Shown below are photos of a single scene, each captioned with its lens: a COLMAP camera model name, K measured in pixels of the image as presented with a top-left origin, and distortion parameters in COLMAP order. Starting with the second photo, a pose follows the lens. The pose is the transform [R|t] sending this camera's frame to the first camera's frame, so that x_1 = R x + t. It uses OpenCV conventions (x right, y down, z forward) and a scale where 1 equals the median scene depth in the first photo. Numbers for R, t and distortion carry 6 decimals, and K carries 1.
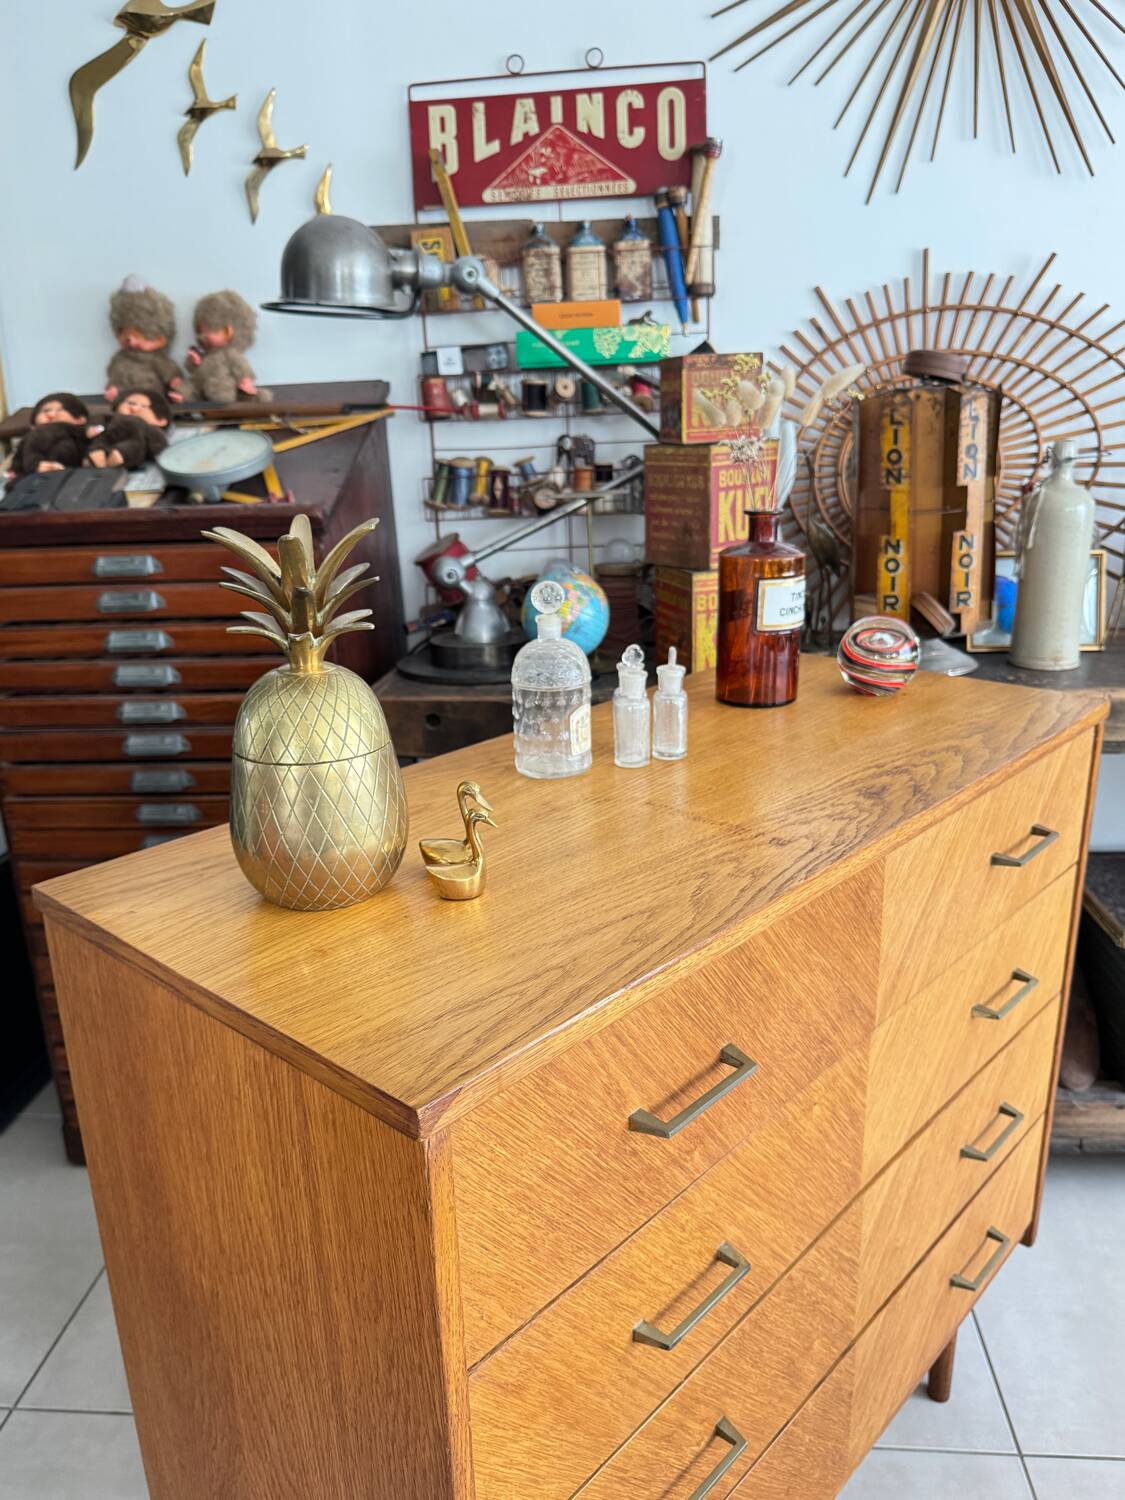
lens RADIAL K [[1127.8, 0, 562.5], [0, 1127.8, 754.9], [0, 0, 1]] dist [0.020777, -0.047839]
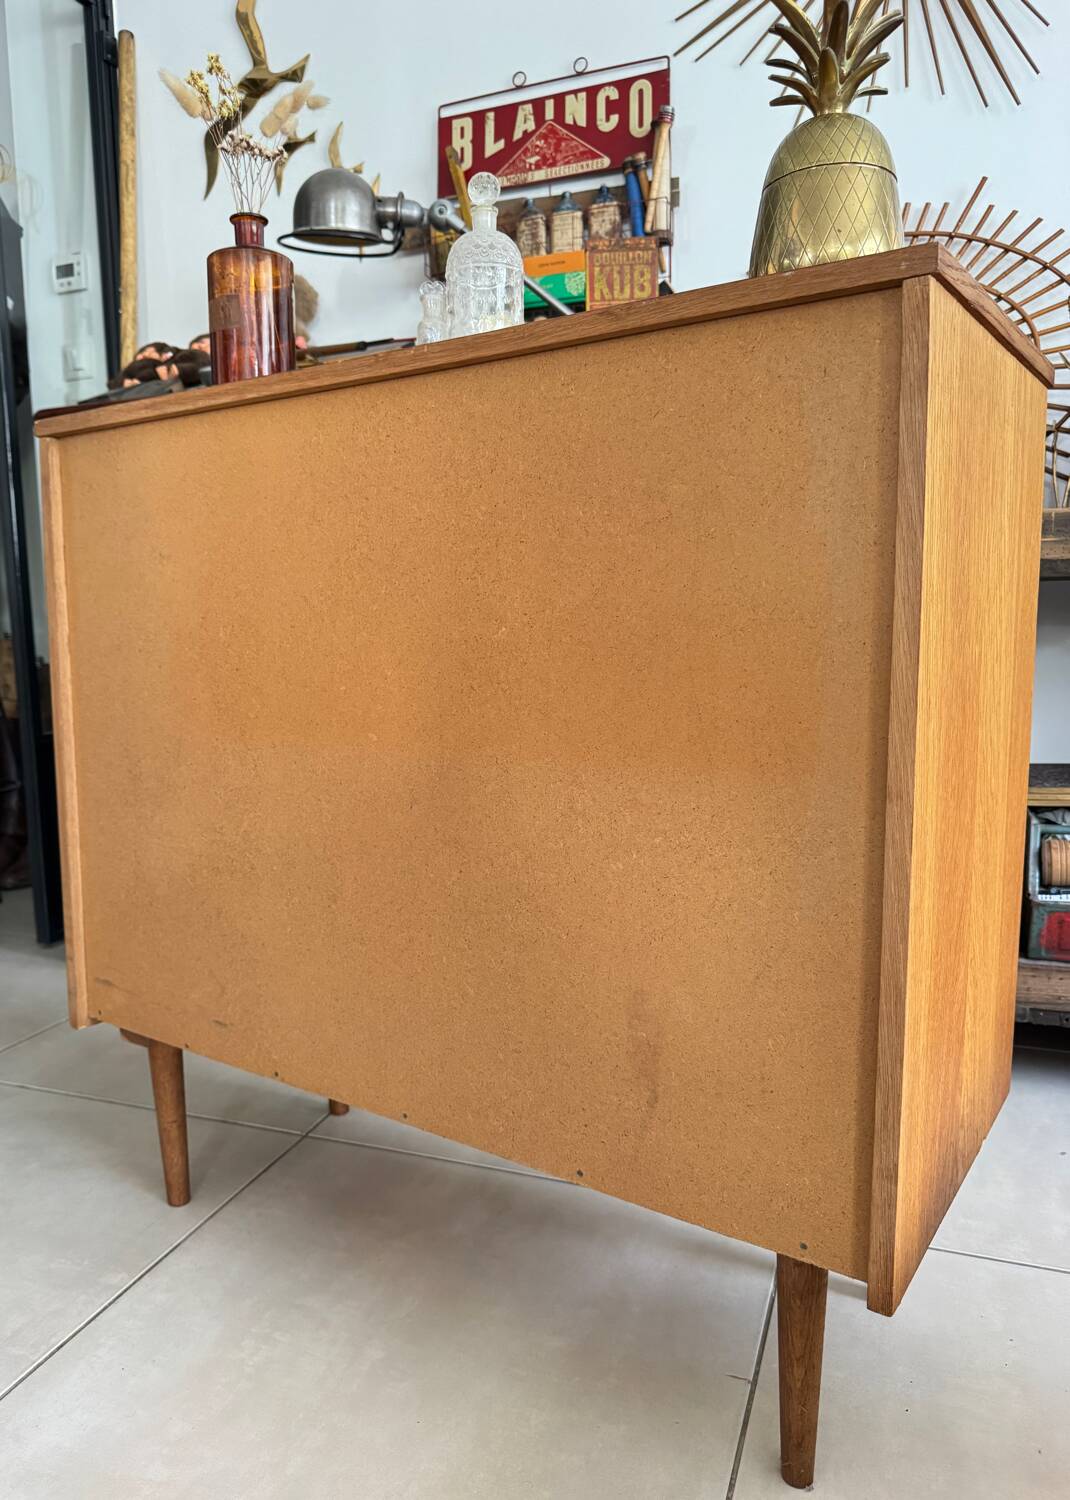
lens RADIAL K [[1066.7, 0, 508.9], [0, 1066.7, 753.6], [0, 0, 1]] dist [-0.012379, -0.001924]
pose [[0.962091, 0.052883, -0.267553, 0.295297], [-0.094766, 0.984715, -0.146136, 0.284259], [0.255735, 0.165951, 0.952397, 0.012766]]
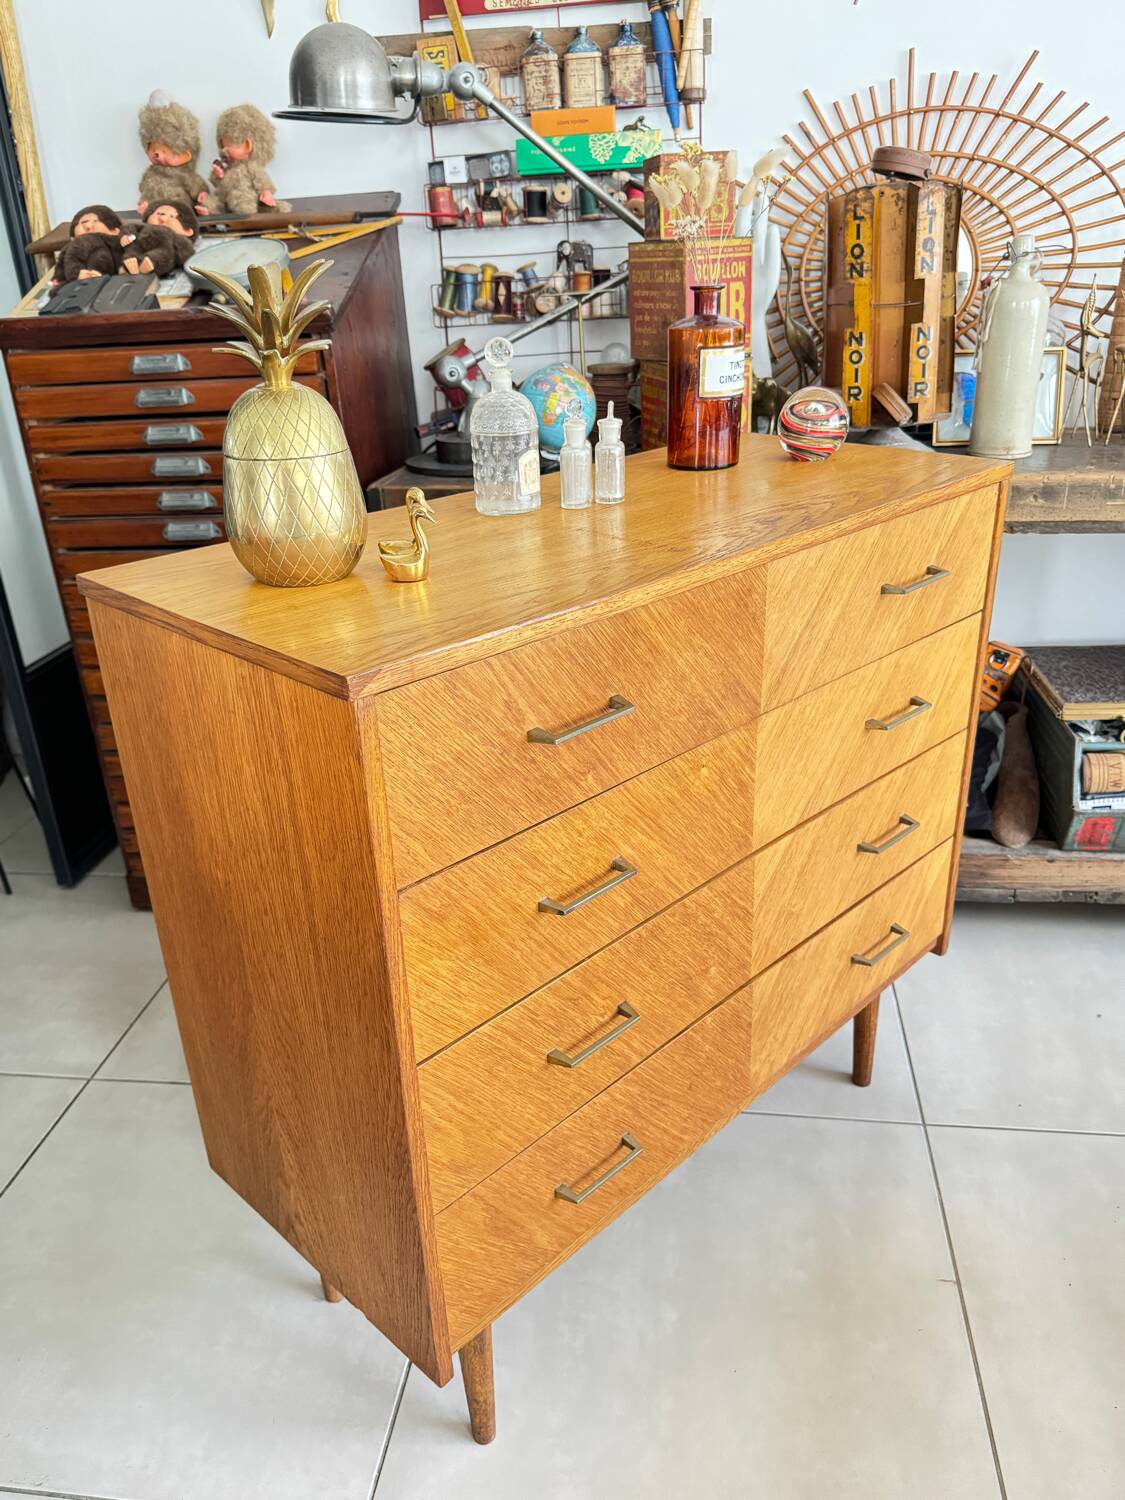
lens RADIAL K [[1127.8, 0, 563.4], [0, 1127.8, 751.9], [0, 0, 1]] dist [0.020777, -0.047839]
pose [[0.998776, 0.009919, -0.048453, 0.060639], [-0.004115, 0.992951, 0.118452, 0.069166], [0.049286, -0.118108, 0.991777, -0.113032]]
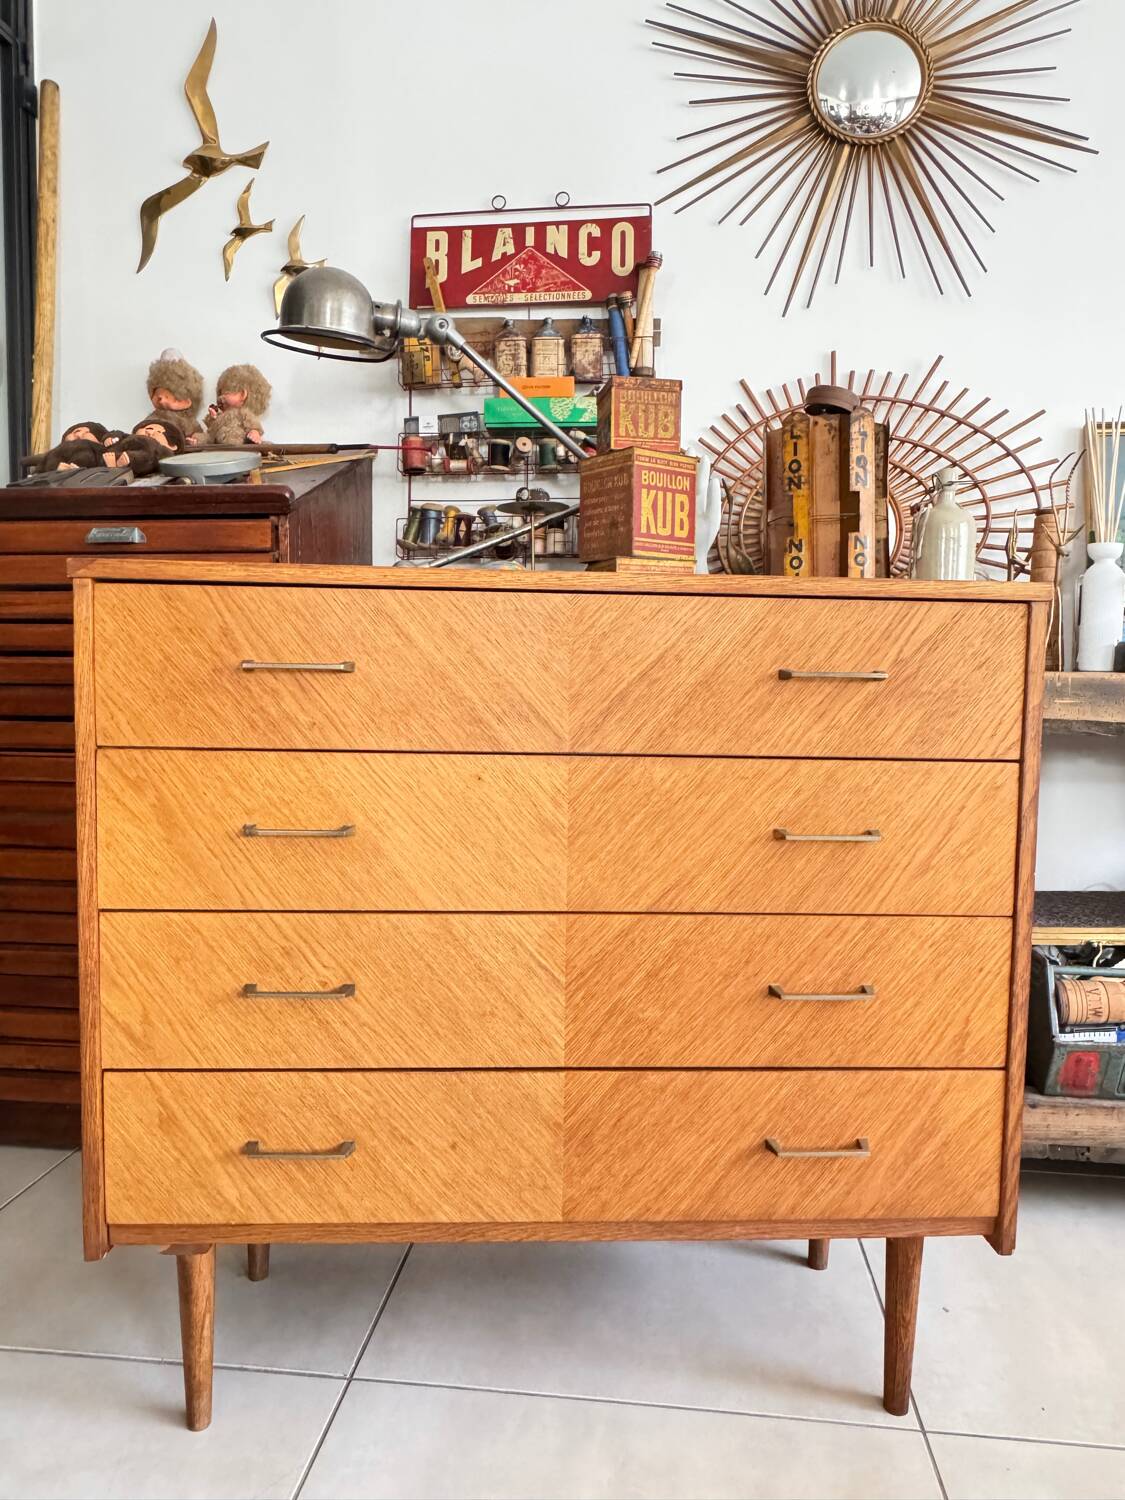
lens RADIAL K [[1013.6, 0, 565.3], [0, 1013.6, 738.0], [0, 0, 1]] dist [-0.016635, 0.012912]
pose [[0.998549, 0.051232, -0.016580, 0.079039], [-0.053701, 0.970155, -0.236466, 0.214732], [0.003970, 0.237014, 0.971498, 0.062313]]
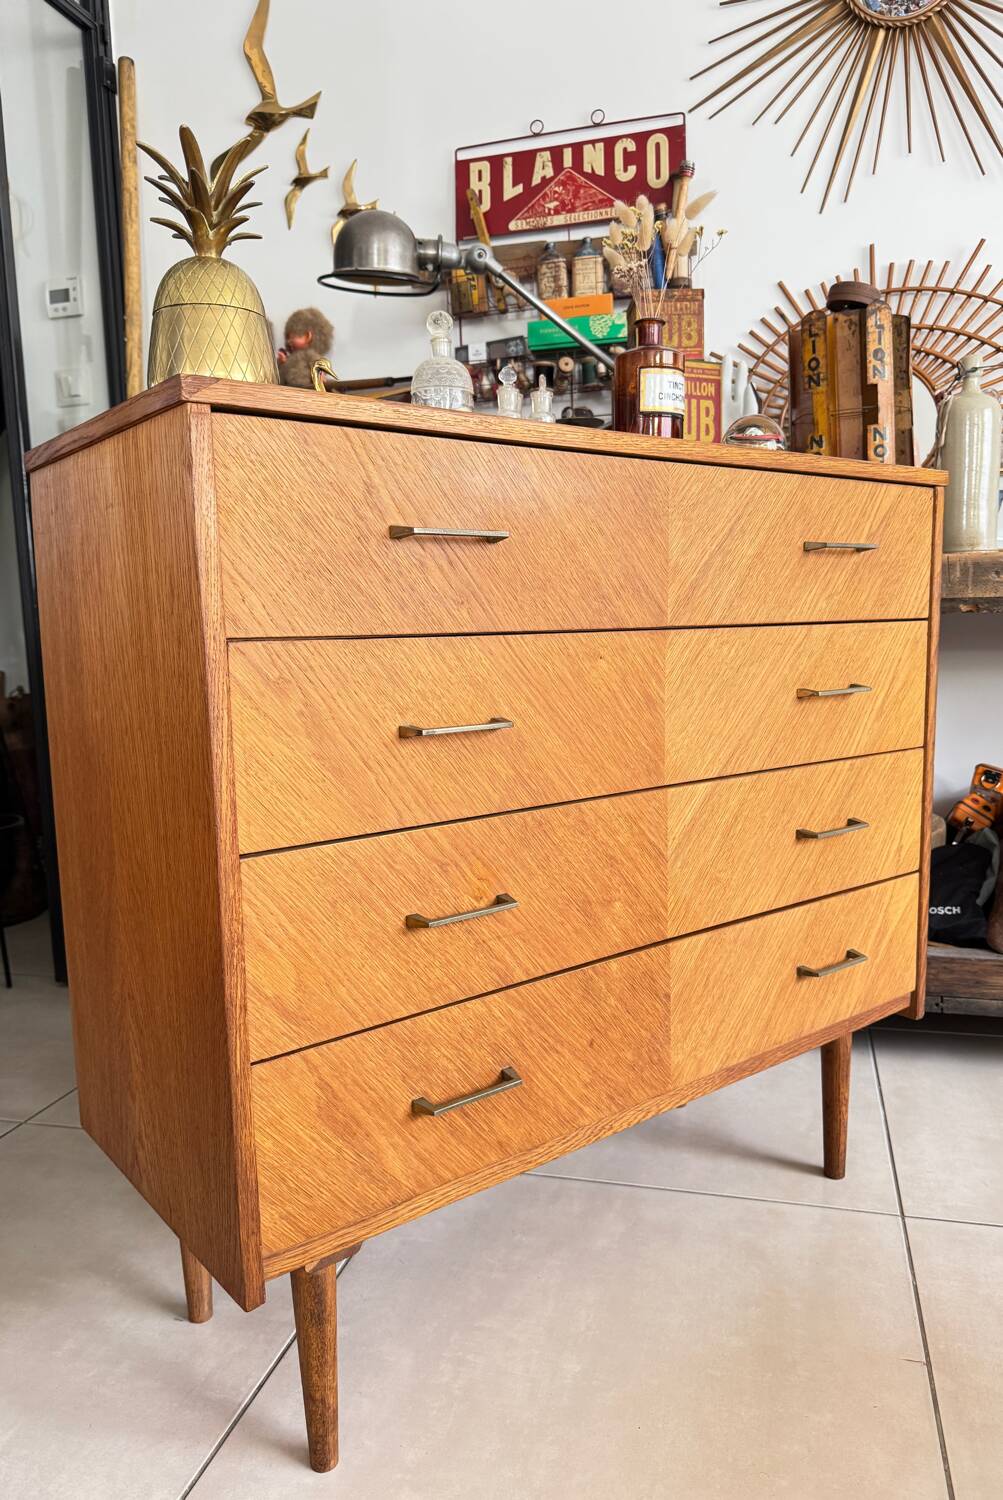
lens RADIAL K [[1061.2, 0, 516.2], [0, 1061.2, 752.5], [0, 0, 1]] dist [-0.001117, -0.011709]
pose [[0.985949, 0.029210, -0.164470, 0.152529], [-0.056671, 0.984690, -0.164845, 0.284691], [0.157137, 0.171849, 0.972510, -0.050614]]
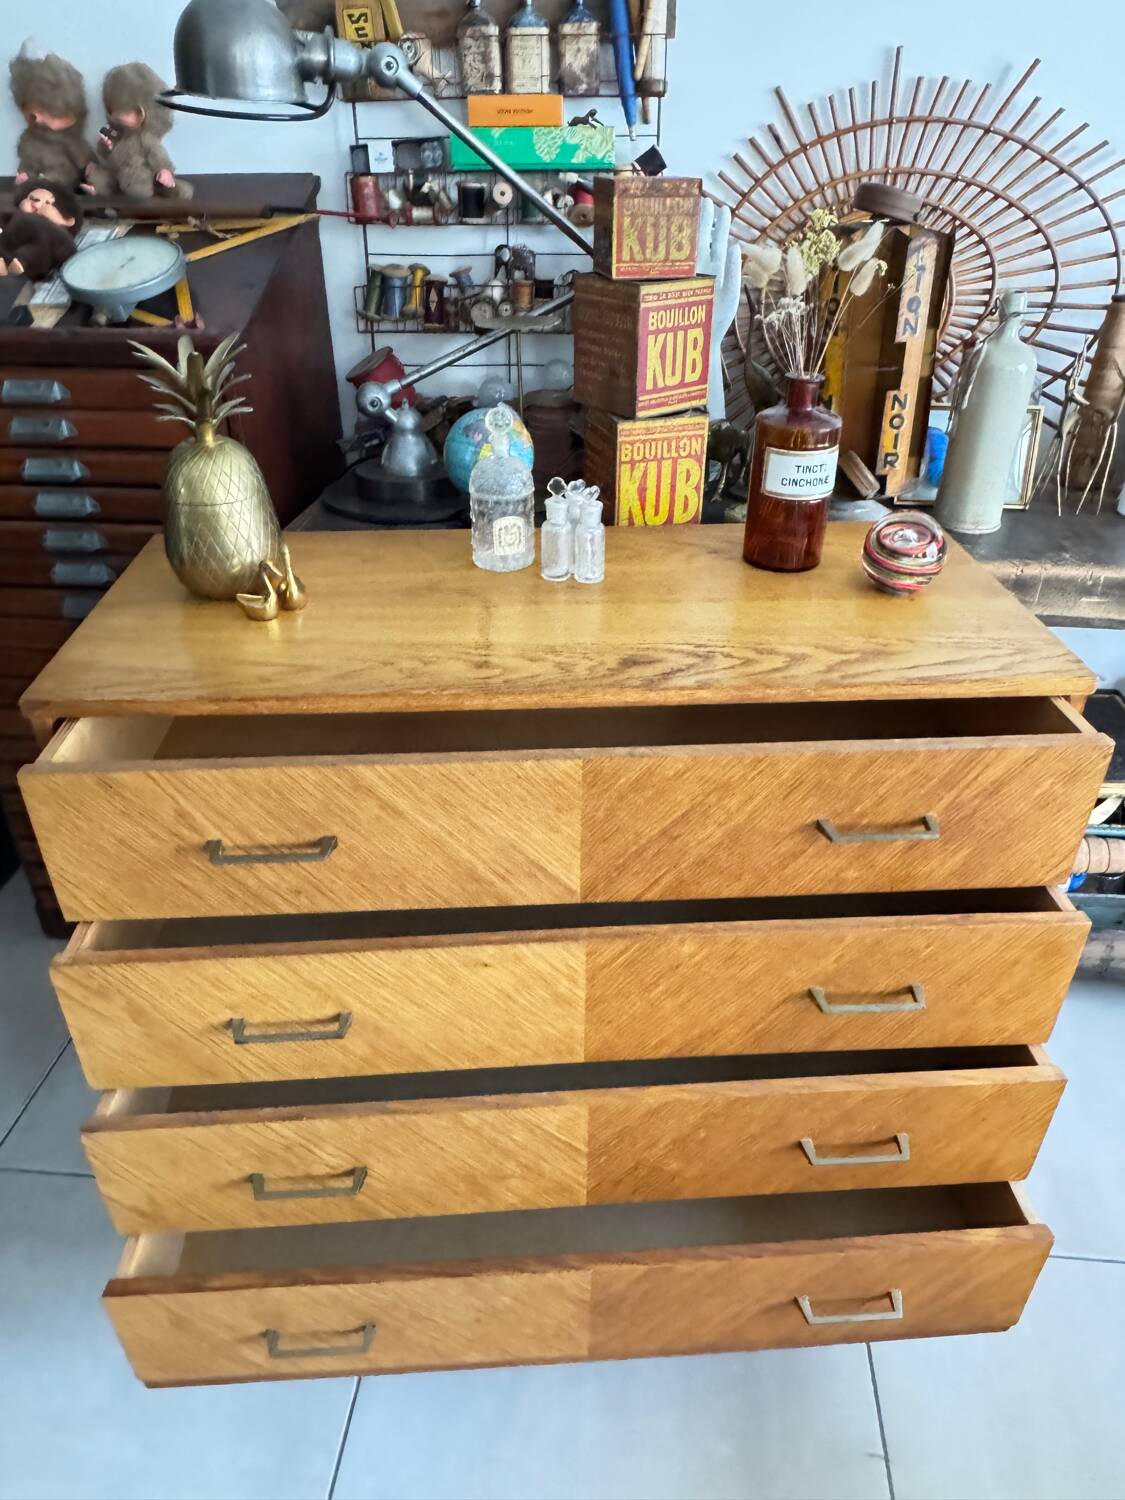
lens RADIAL K [[1013.6, 0, 564.2], [0, 1013.6, 736.3], [0, 0, 1]] dist [-0.016635, 0.012912]
pose [[0.999321, 0.033396, 0.015580, 0.057014], [-0.036106, 0.971894, 0.232632, -0.086505], [-0.007373, -0.233037, 0.972440, 0.079751]]
